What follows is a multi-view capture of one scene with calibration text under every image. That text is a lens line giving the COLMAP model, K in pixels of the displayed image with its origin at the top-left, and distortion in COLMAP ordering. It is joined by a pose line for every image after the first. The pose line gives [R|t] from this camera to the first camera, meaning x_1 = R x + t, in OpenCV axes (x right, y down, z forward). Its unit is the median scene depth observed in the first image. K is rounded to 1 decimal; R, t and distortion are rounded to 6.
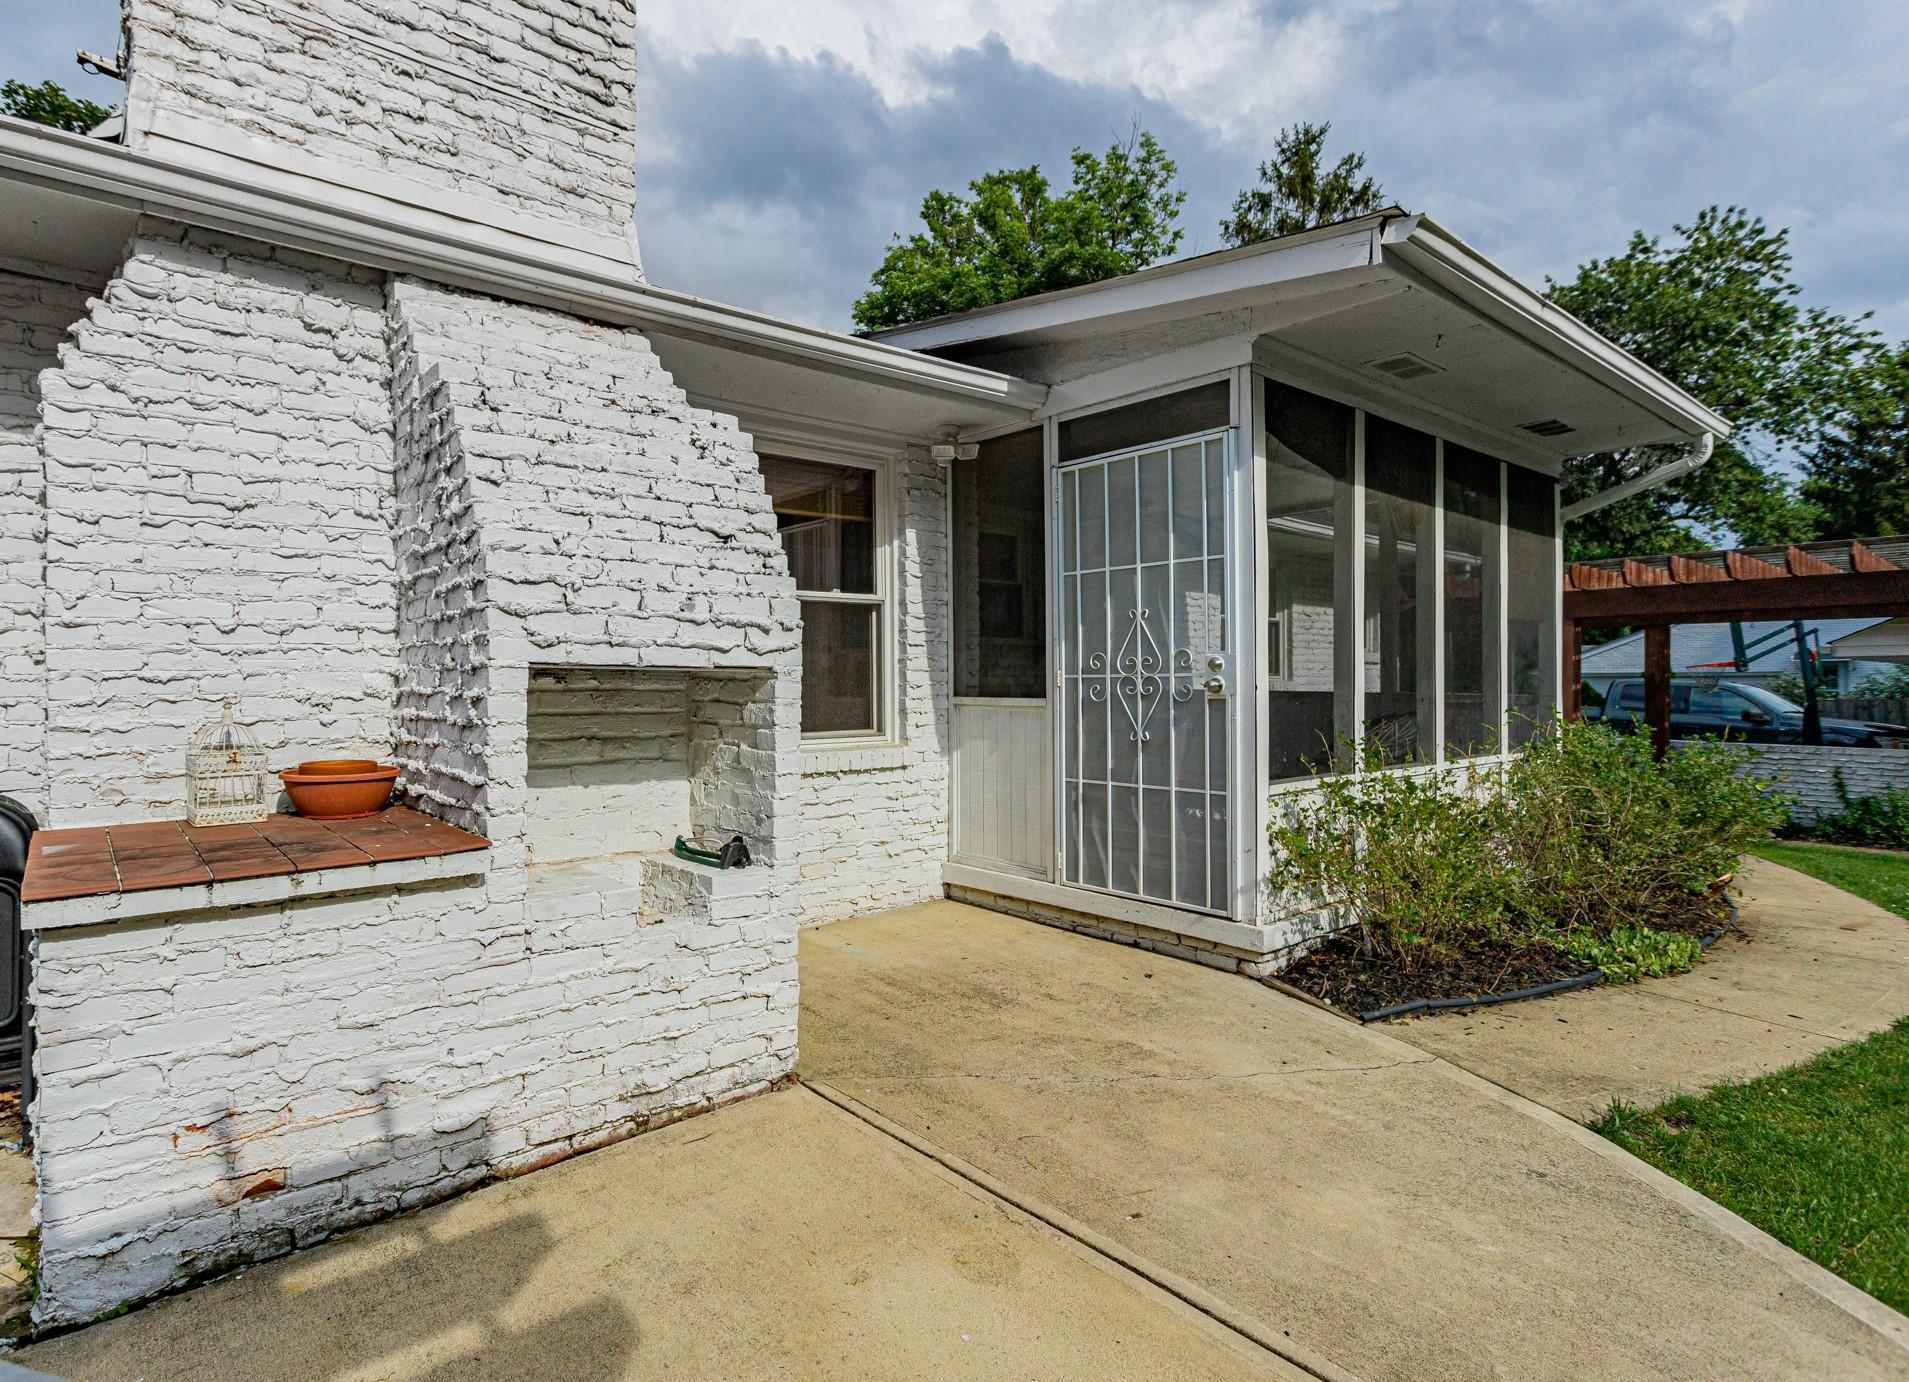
lens RADIAL K [[998.1, 0, 857.0], [0, 998.1, 694.2], [0, 0, 1]] dist [-0.000382, 0.000785]
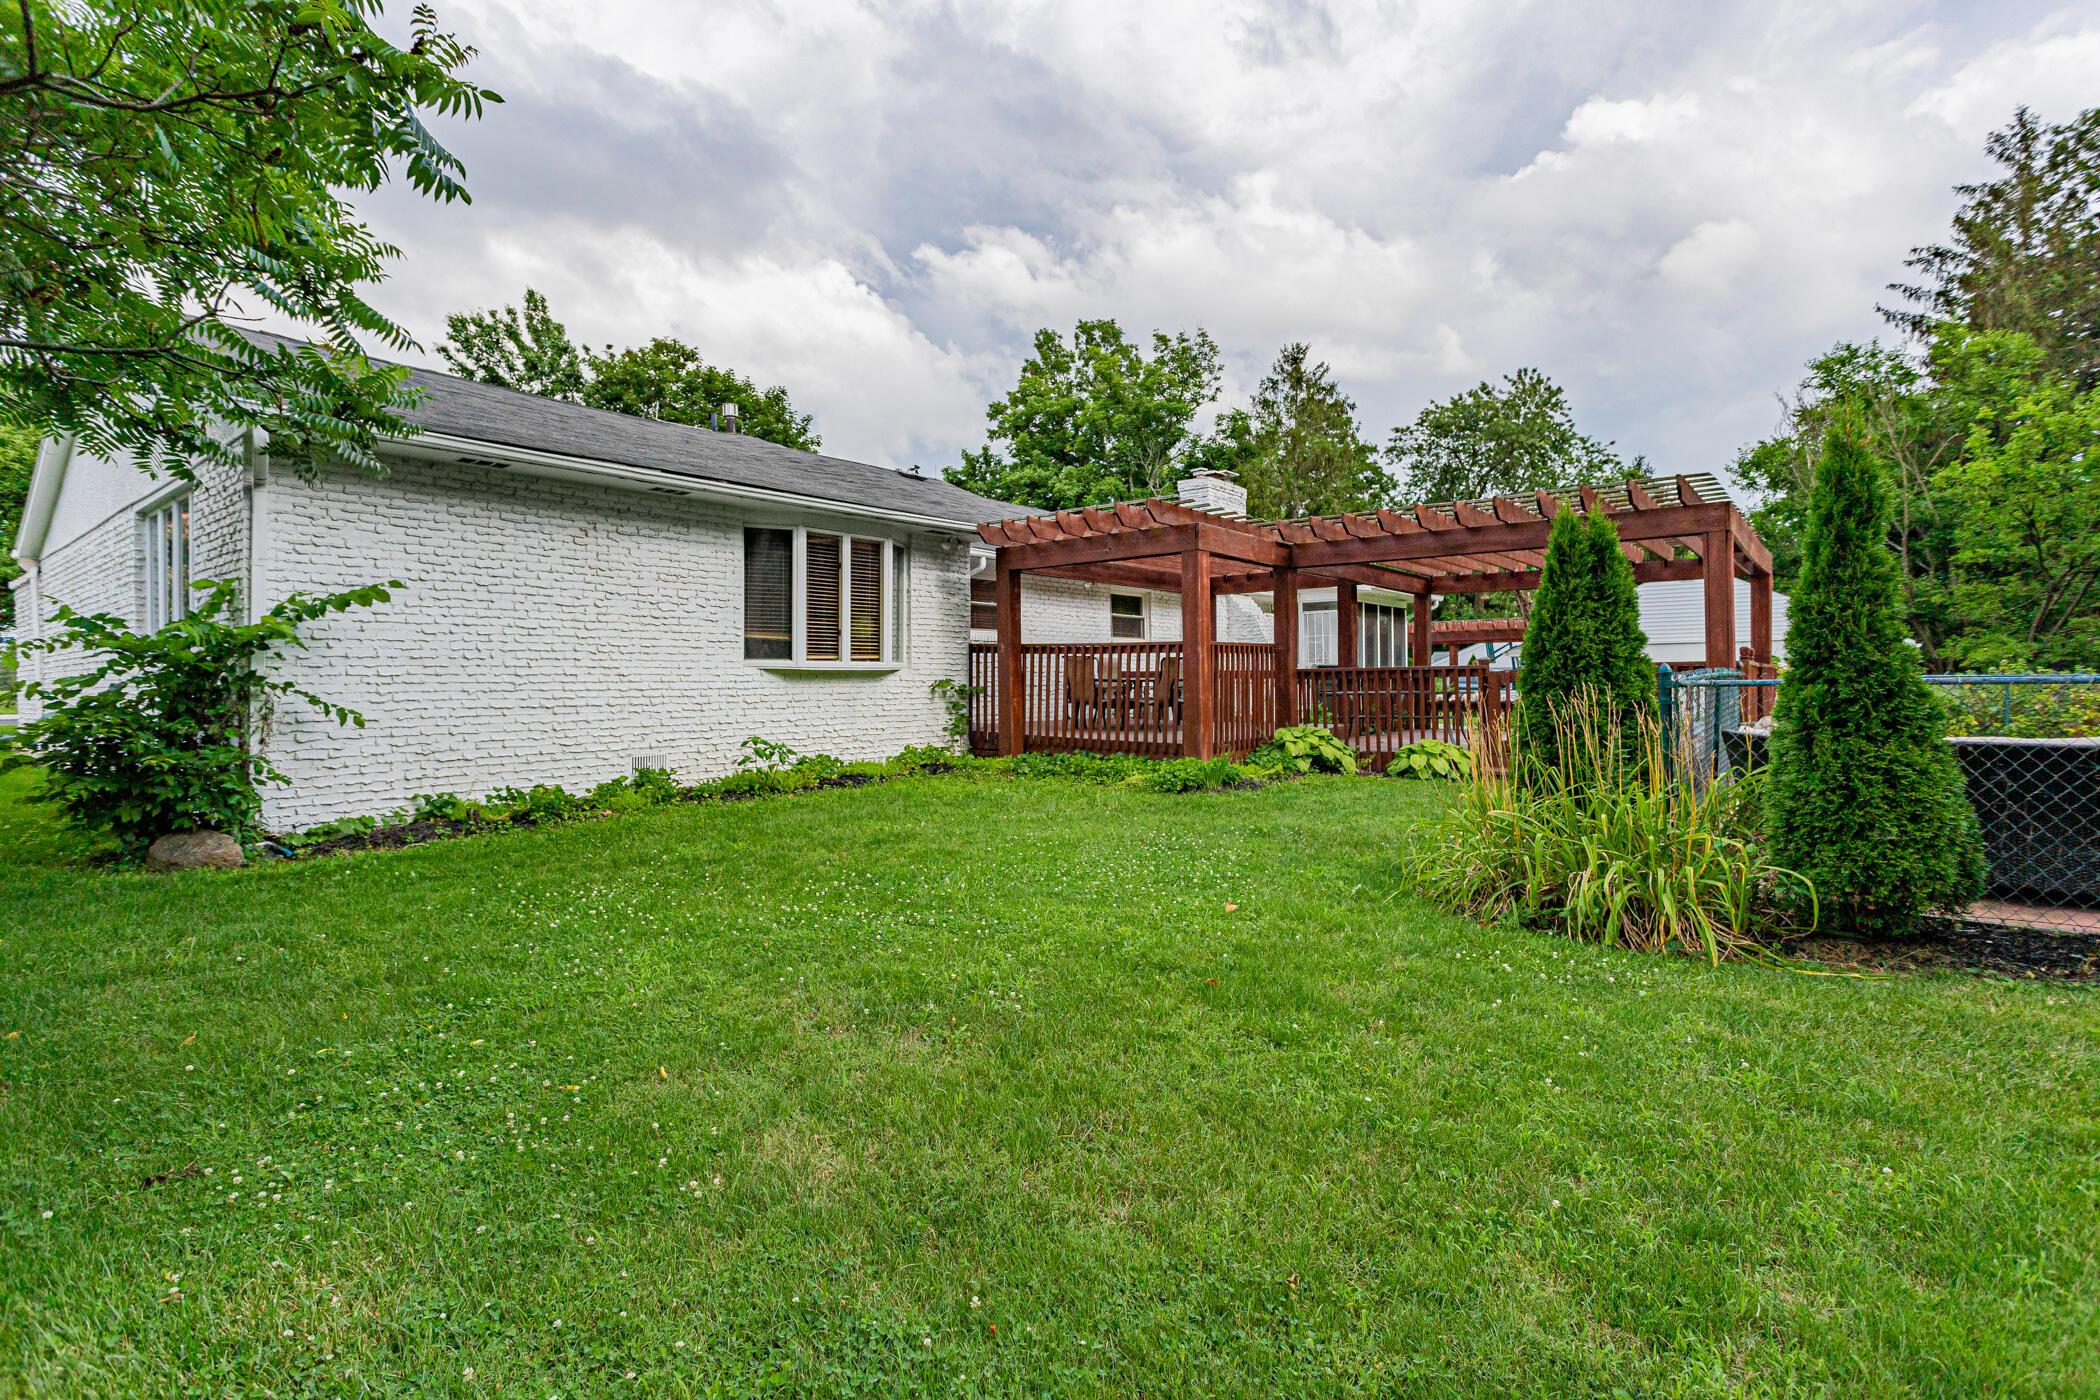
lens RADIAL K [[996.9, 0, 1037.5], [0, 996.9, 684.4], [0, 0, 1]] dist [-0.000300, 0.000576]
pose [[0.976834, -0.003389, 0.213972, -2.968640], [0.006311, 0.999896, -0.012974, 0.233974], [-0.213905, 0.014024, 0.976754, -4.708933]]
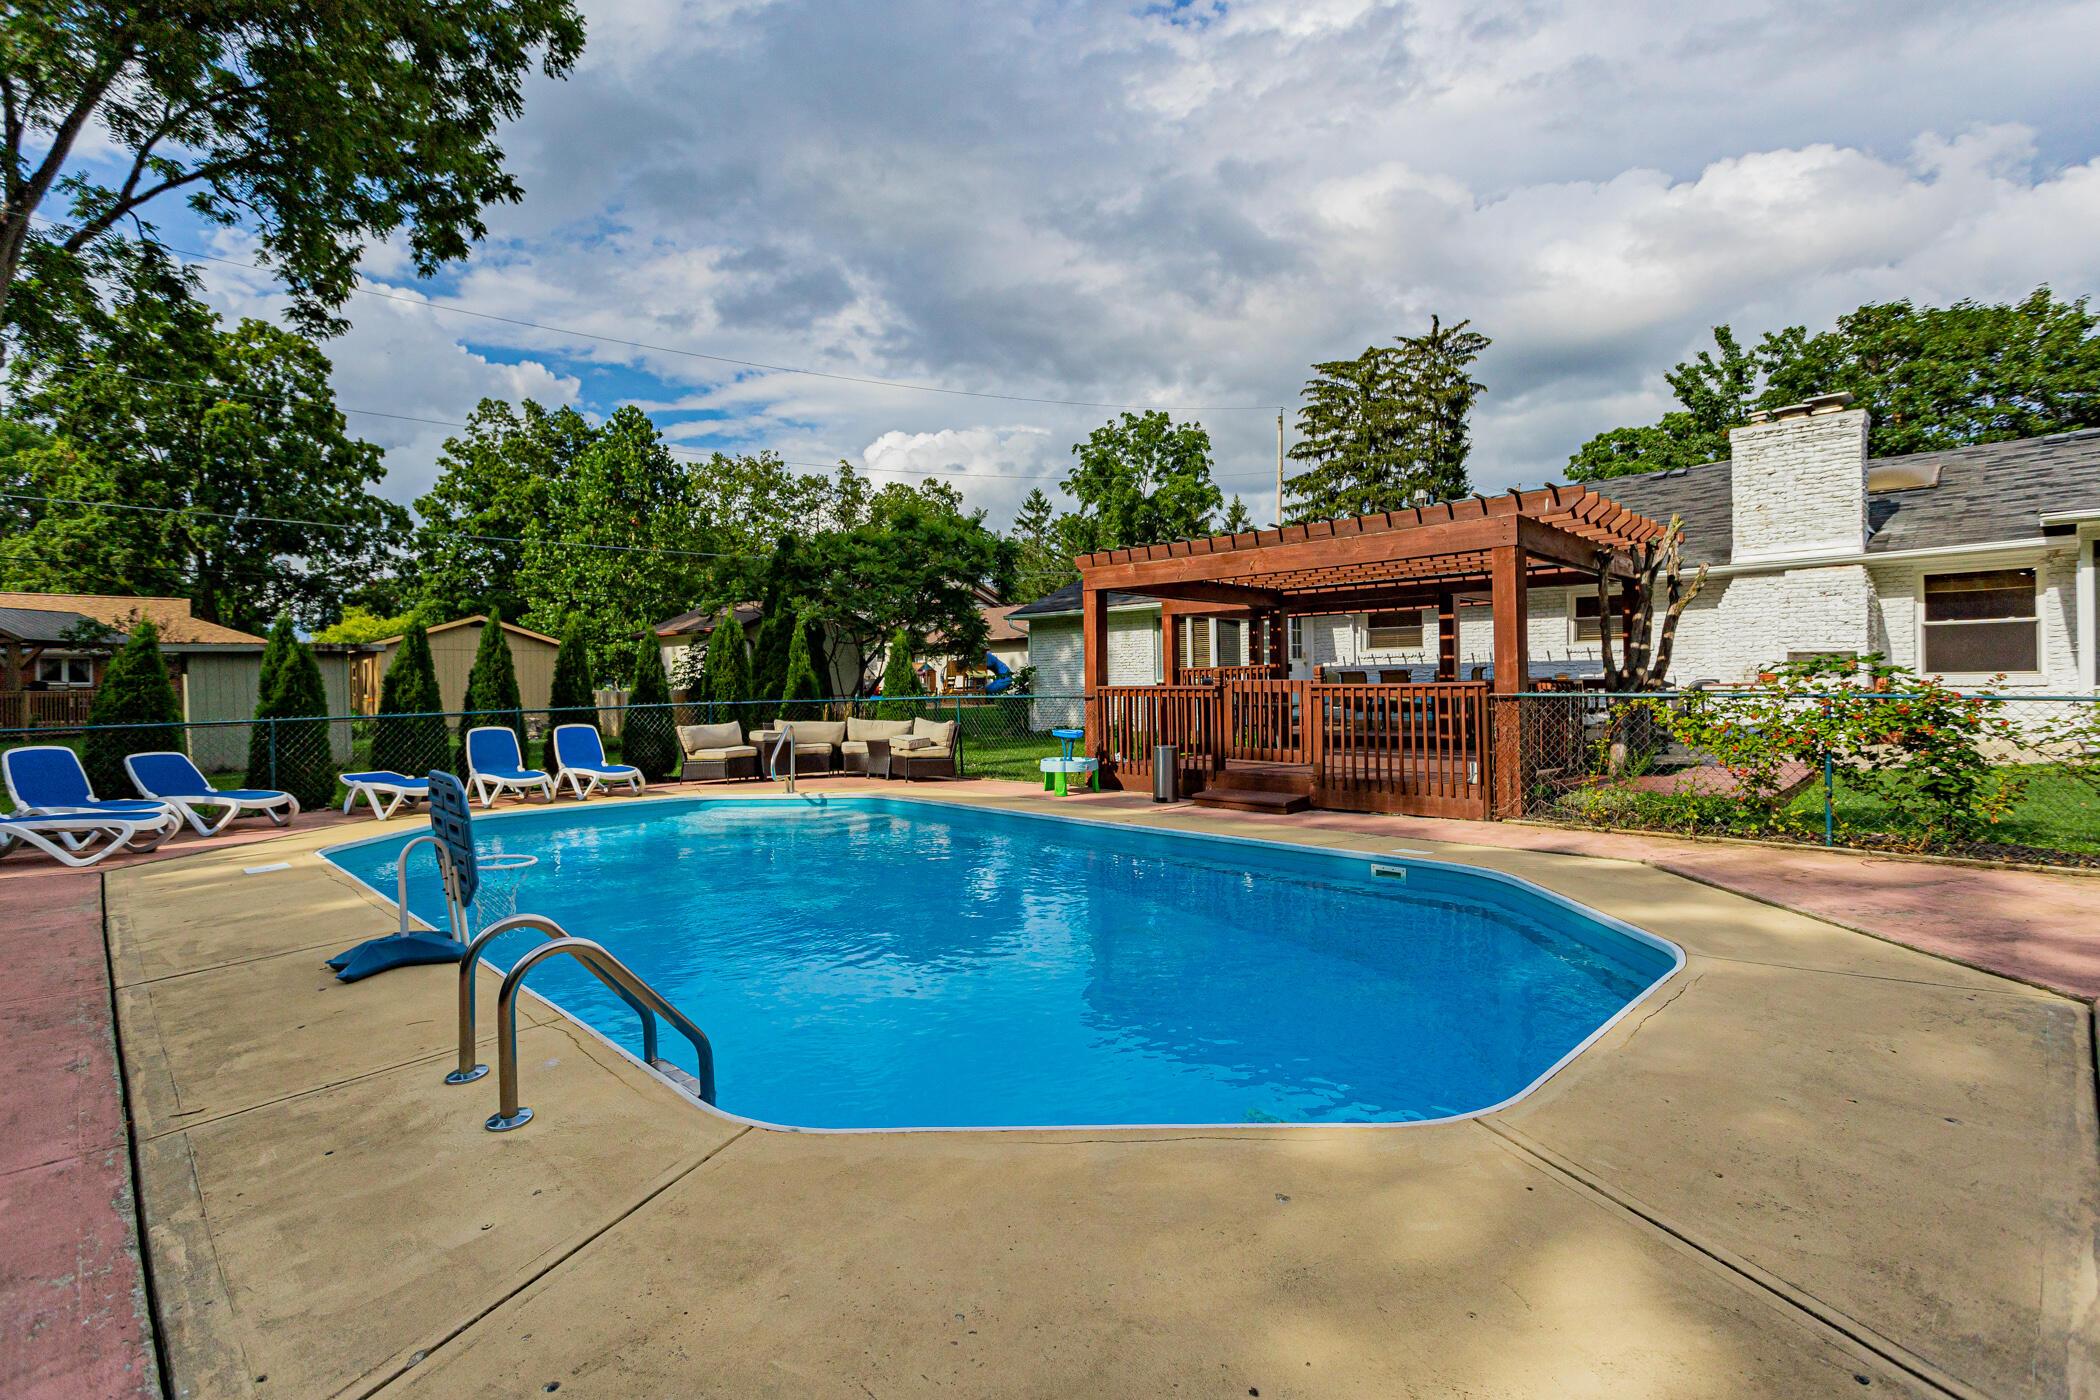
lens RADIAL K [[996.9, 0, 1053.8], [0, 996.9, 694.6], [0, 0, 1]] dist [-0.000300, 0.000576]
pose [[0.100154, 0.012801, -0.994890, 3.817781], [0.000441, 0.999917, 0.012910, 0.105494], [0.994972, -0.001731, 0.100140, -2.863364]]
